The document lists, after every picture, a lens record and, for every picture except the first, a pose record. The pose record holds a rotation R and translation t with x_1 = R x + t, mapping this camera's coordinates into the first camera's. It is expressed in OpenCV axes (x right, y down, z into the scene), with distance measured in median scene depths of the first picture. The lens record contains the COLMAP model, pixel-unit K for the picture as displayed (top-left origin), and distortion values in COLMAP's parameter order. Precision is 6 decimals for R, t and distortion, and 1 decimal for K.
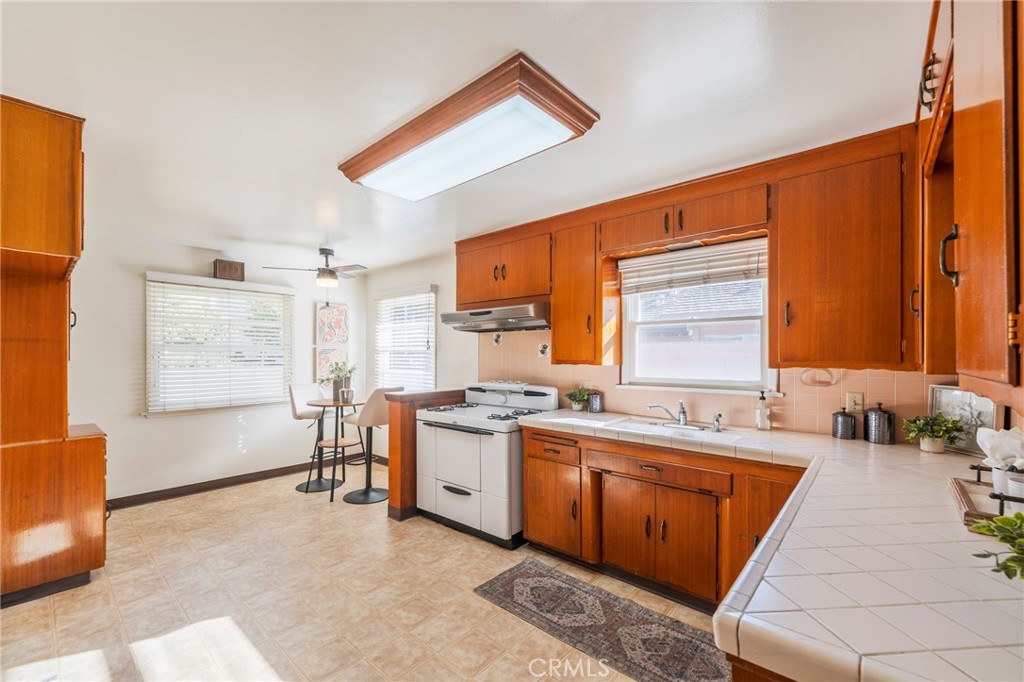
lens RADIAL K [[427.1, 0, 517.6], [0, 427.1, 353.8], [0, 0, 1]] dist [-0.000032, -0.000077]
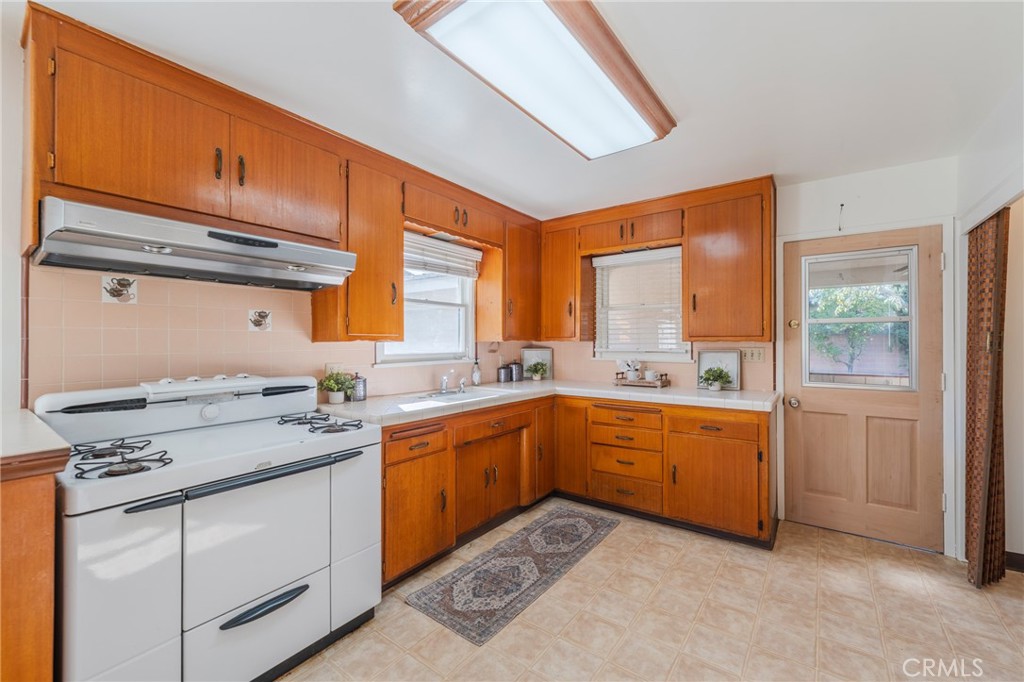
lens RADIAL K [[418.5, 0, 512.0], [0, 418.5, 341.0], [0, 0, 1]] dist [-0.000490, 0.000148]
pose [[-0.076170, 0.002399, 0.997092, -0.800879], [0.001179, 0.999997, -0.002316, 0.032541], [-0.997094, 0.000999, -0.076173, 0.969889]]
